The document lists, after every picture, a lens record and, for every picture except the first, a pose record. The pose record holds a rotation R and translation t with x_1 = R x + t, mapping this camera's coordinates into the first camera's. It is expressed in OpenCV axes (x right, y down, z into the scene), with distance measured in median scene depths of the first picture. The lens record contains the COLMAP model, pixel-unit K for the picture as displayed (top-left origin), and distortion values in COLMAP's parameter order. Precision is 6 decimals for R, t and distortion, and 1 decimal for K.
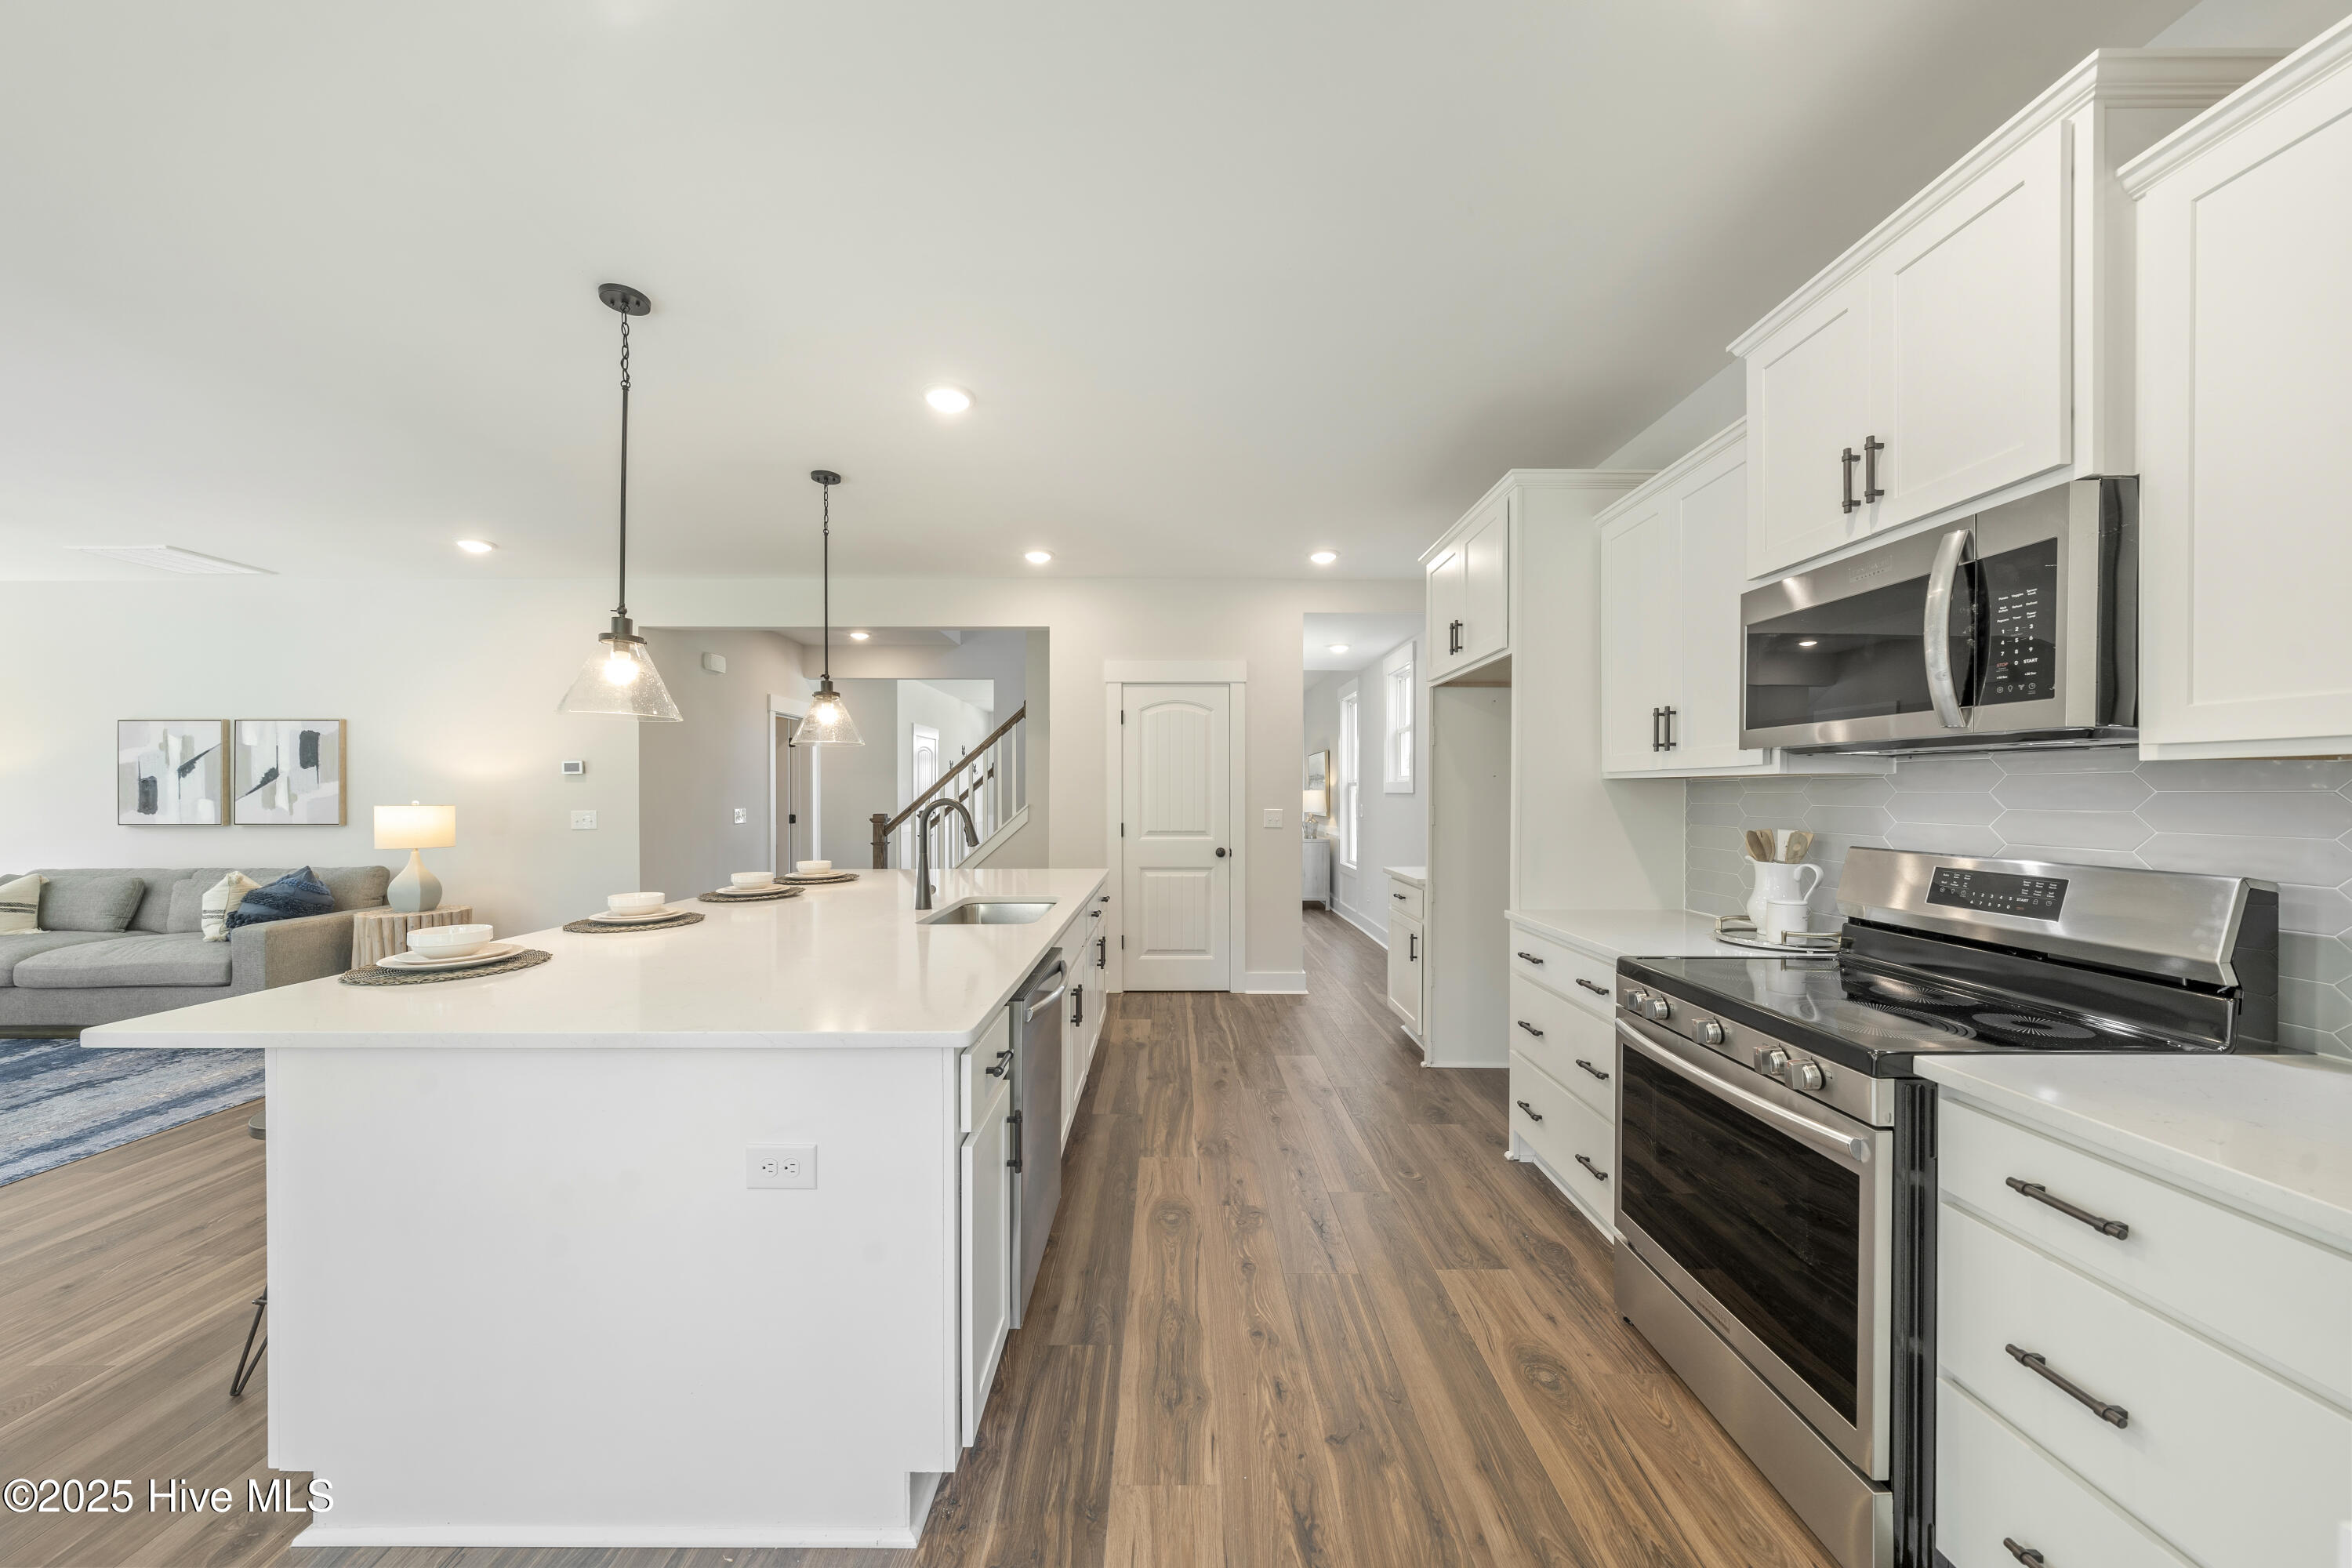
lens RADIAL K [[806.5, 0, 1172.6], [0, 806.5, 794.5], [0, 0, 1]] dist [0.000221, -0.000005]
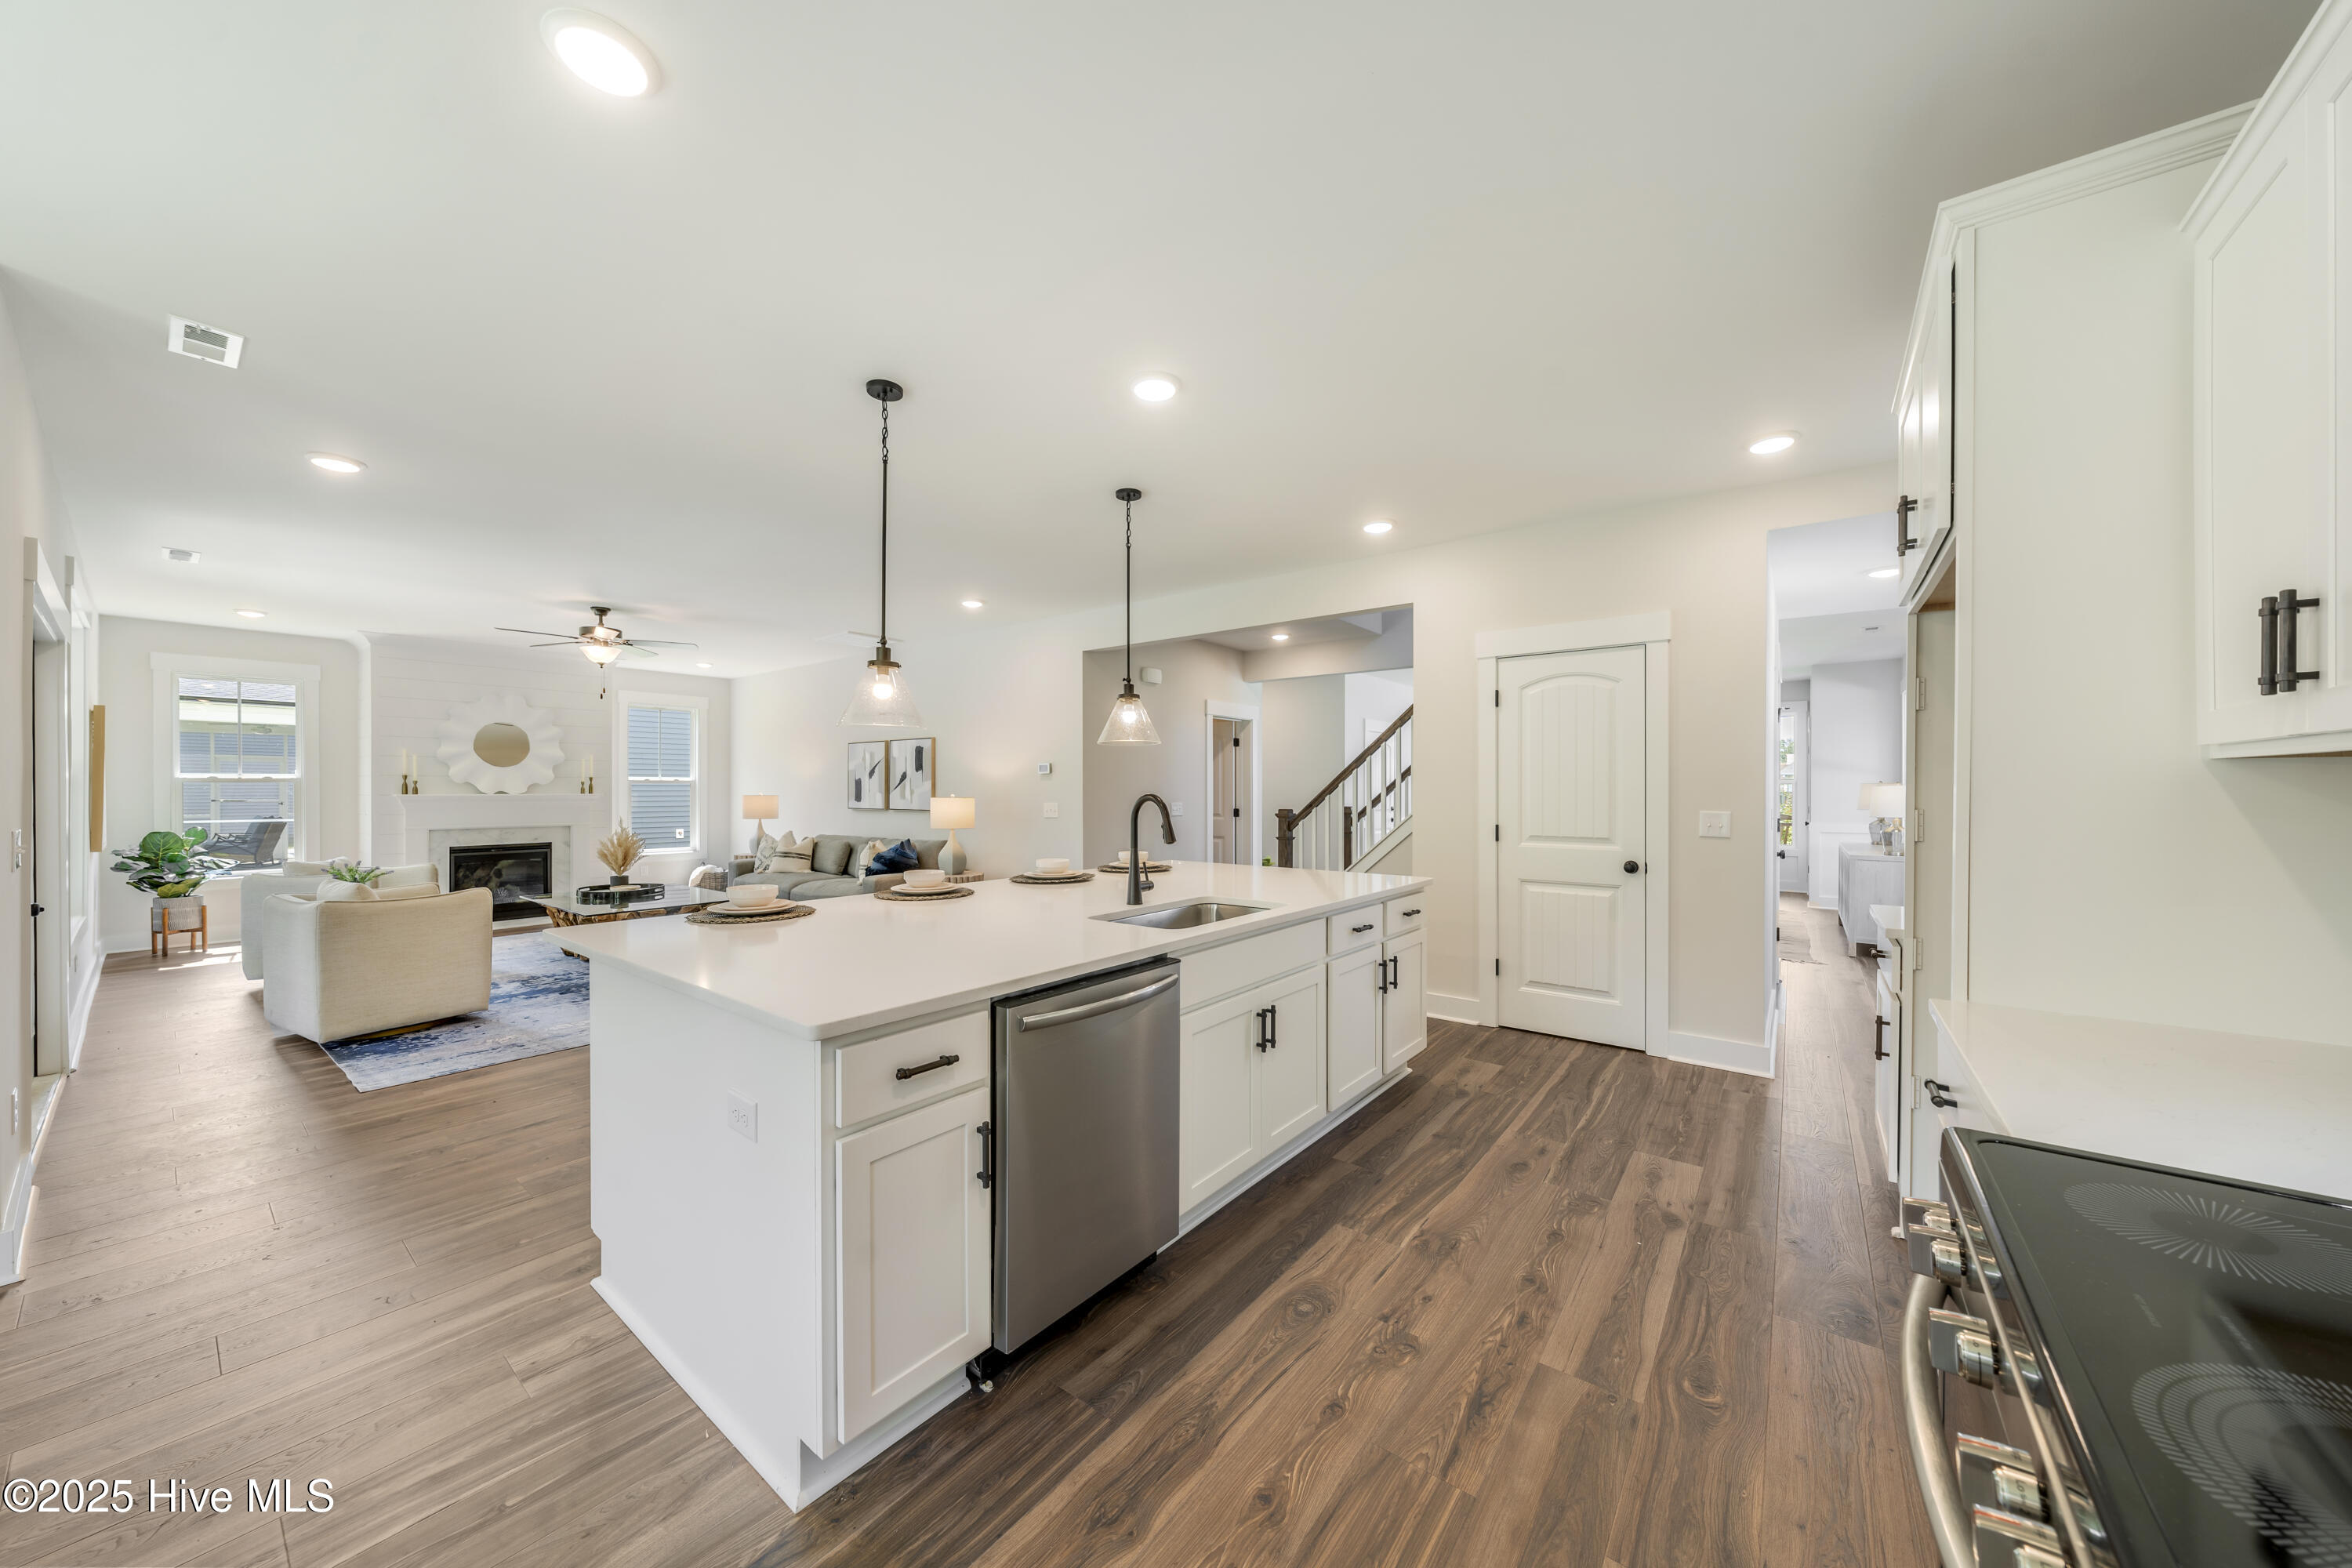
lens RADIAL K [[809.7, 0, 1167.3], [0, 809.7, 789.1], [0, 0, 1]] dist [-0.000890, -0.000143]
pose [[0.784911, 0.000572, -0.619608, 0.283260], [-0.001969, 0.999997, -0.001571, 0.000480], [0.619605, 0.002453, 0.784910, 0.191927]]
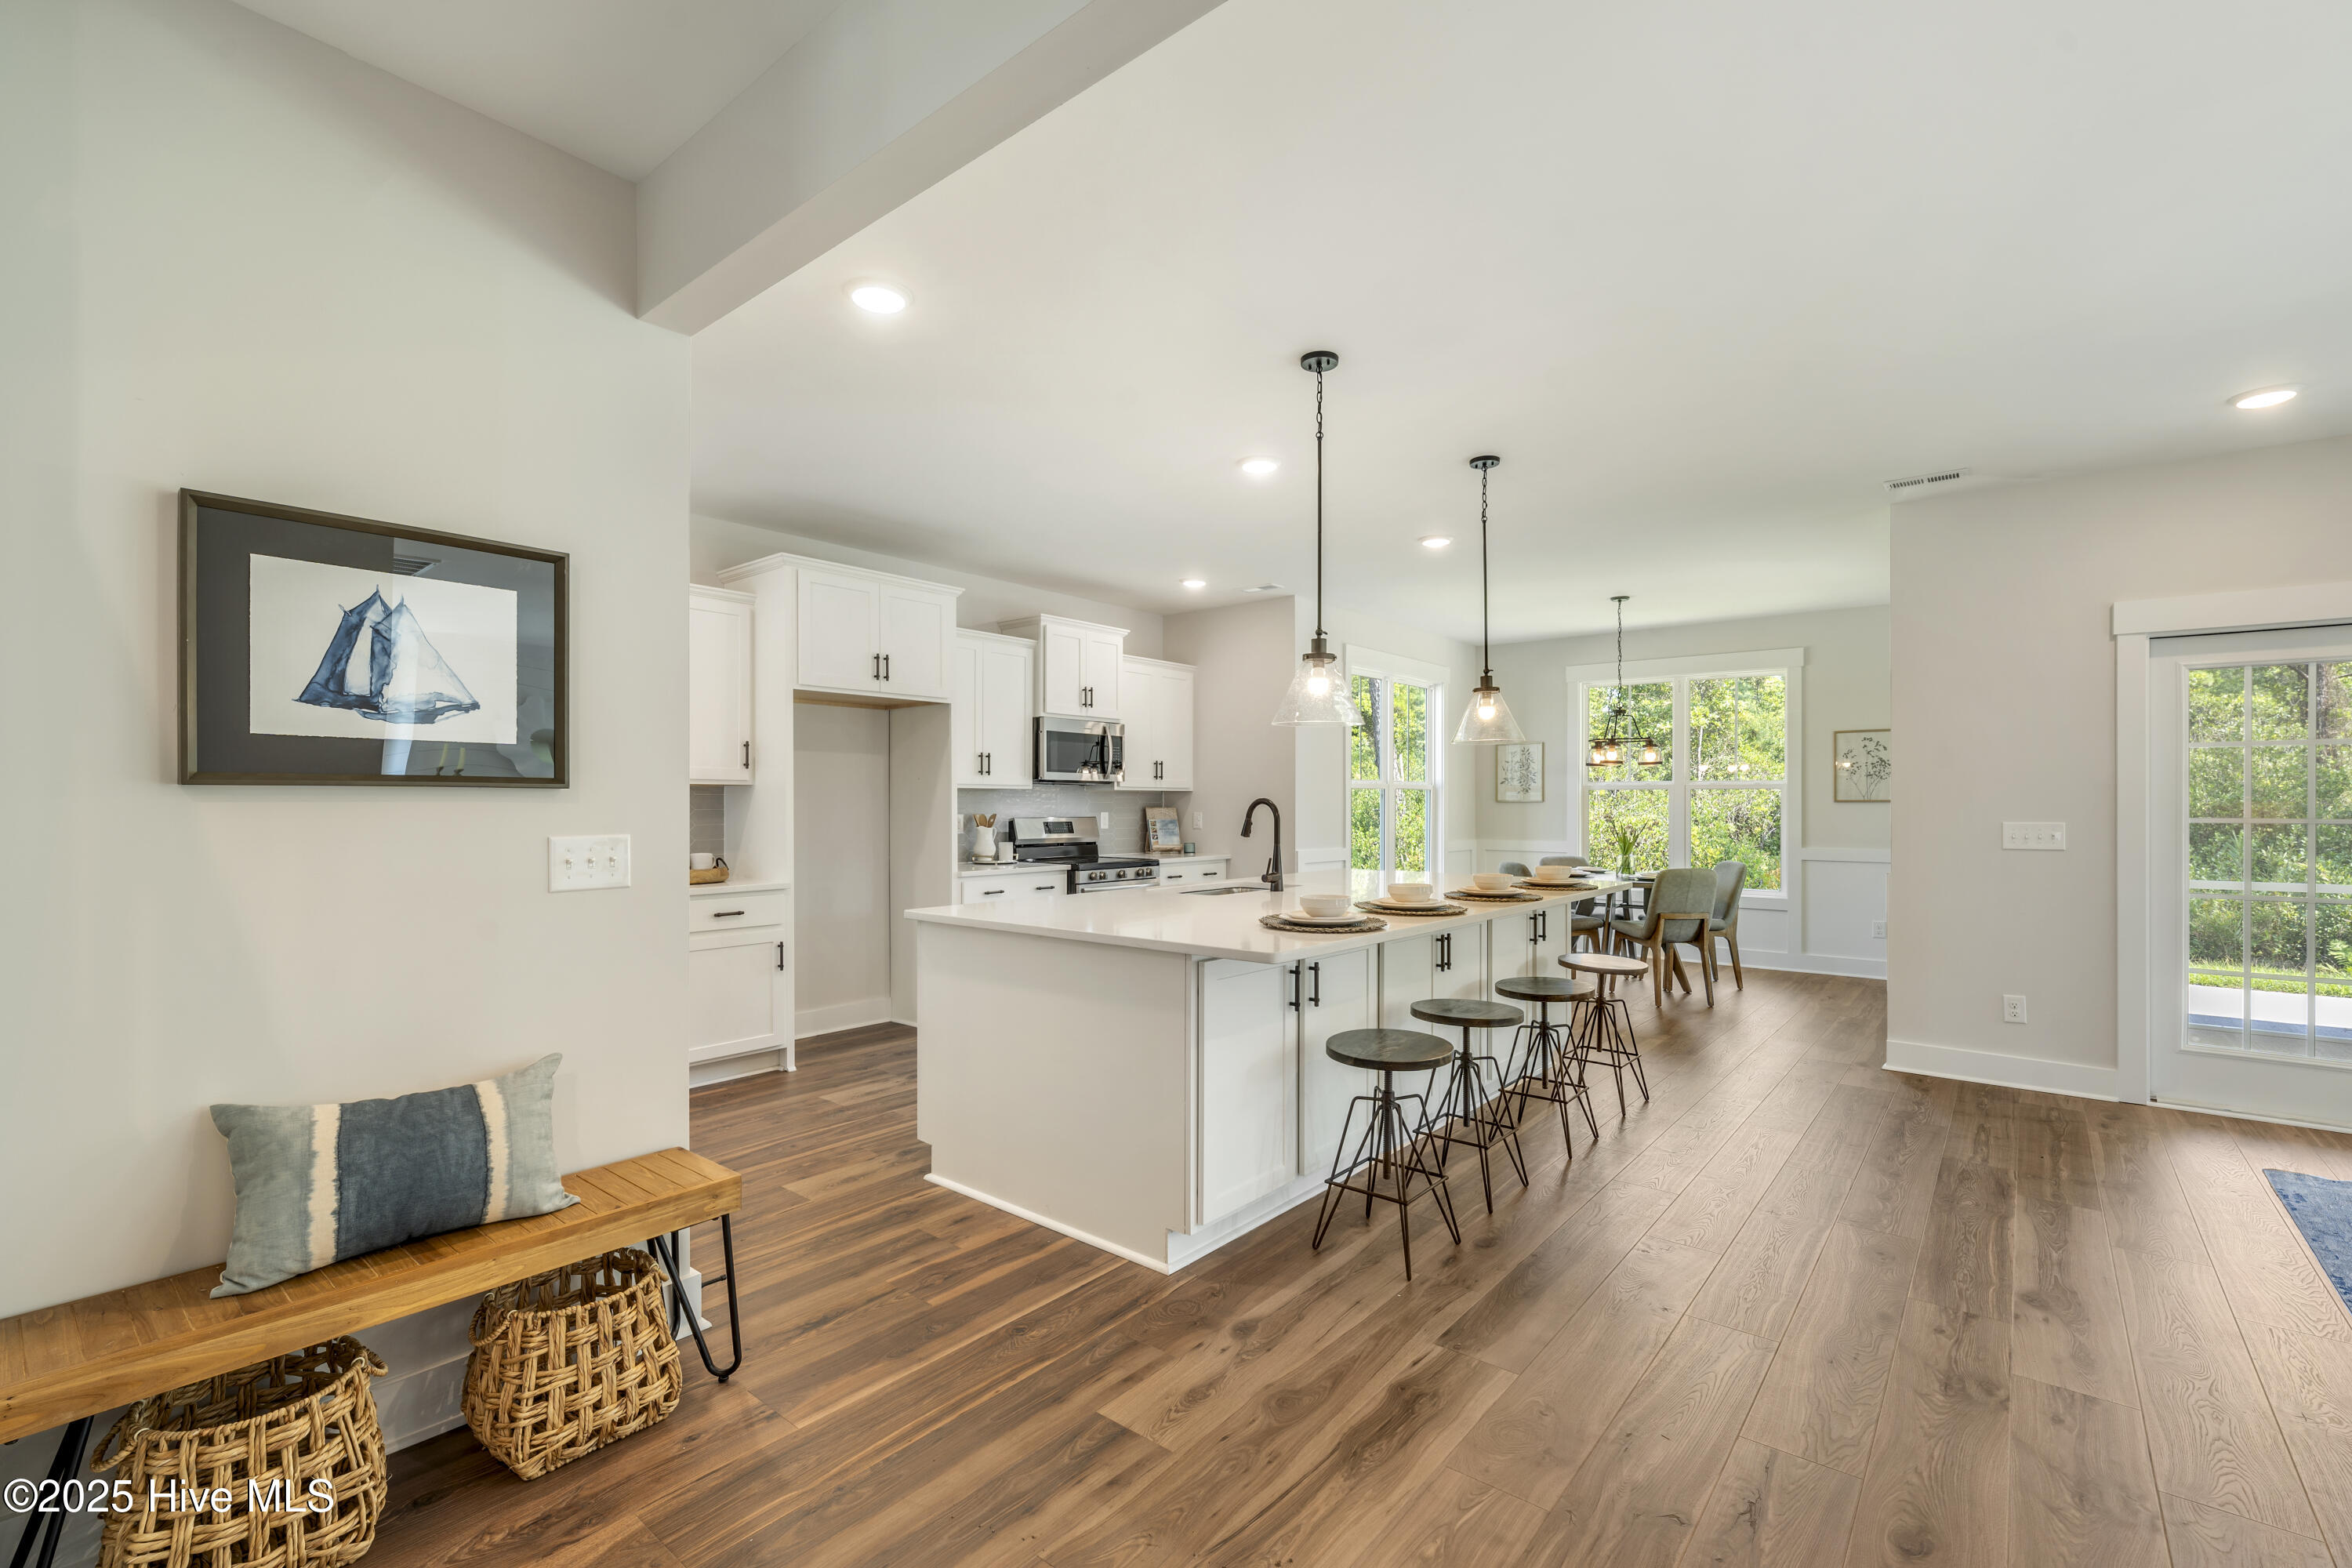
lens RADIAL K [[1015.9, 0, 1178.6], [0, 1015.9, 803.0], [0, 0, 1]] dist [0.000876, 0.000115]
pose [[-0.769211, 0.001070, 0.638993, -0.942329], [0.003316, 0.999992, 0.002318, 0.006235], [-0.638986, 0.003902, -0.769209, 1.832268]]
